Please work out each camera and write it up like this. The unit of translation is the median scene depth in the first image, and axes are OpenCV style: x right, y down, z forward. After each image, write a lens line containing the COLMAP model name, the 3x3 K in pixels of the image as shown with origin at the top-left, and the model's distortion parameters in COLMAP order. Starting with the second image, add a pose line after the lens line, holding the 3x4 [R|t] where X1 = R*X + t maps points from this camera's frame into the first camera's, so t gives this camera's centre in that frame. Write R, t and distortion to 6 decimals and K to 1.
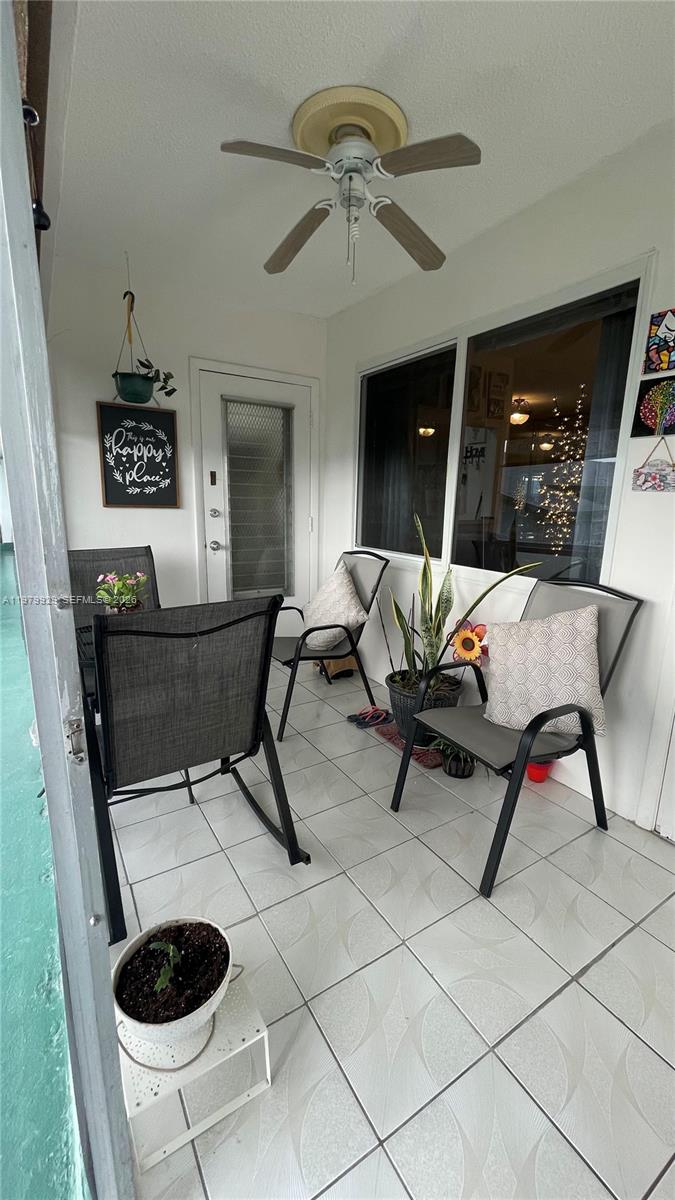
lens RADIAL K [[486.7, 0, 339.1], [0, 486.7, 598.6], [0, 0, 1]] dist [-0.004158, 0.002443]
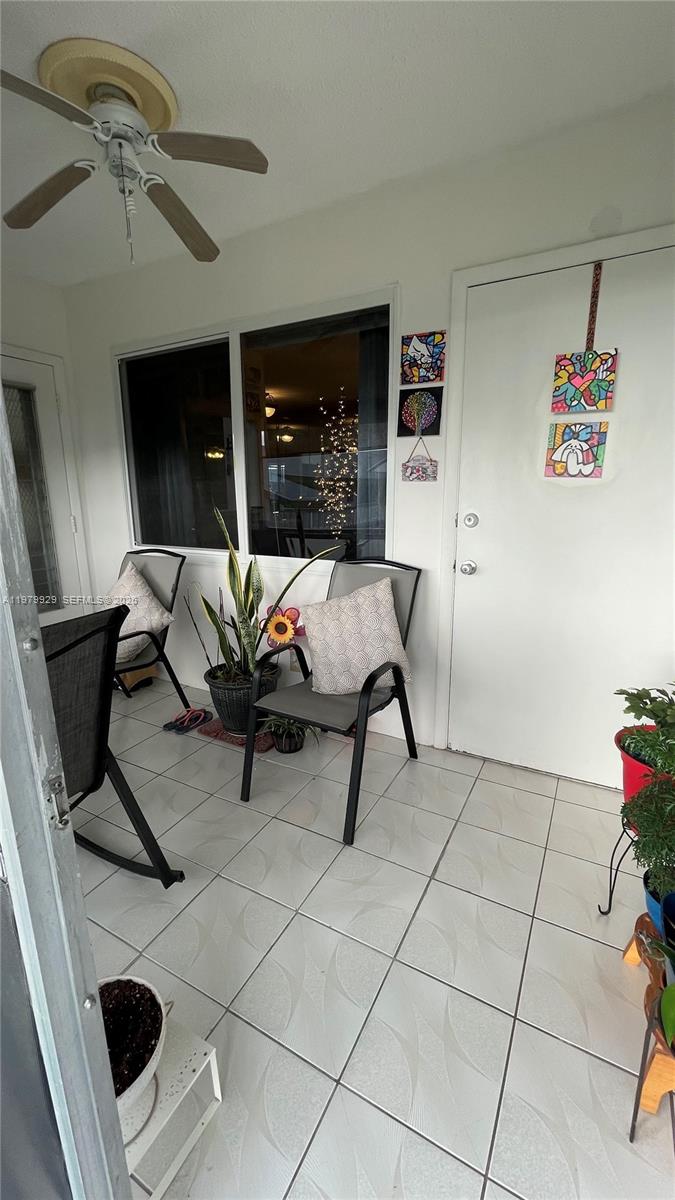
lens RADIAL K [[486.7, 0, 339.2], [0, 486.7, 598.8], [0, 0, 1]] dist [-0.004158, 0.002443]
pose [[0.870429, -0.135274, 0.473343, -0.120777], [0.125071, 0.990724, 0.053141, -0.010616], [-0.476140, 0.012947, 0.879274, 0.005953]]
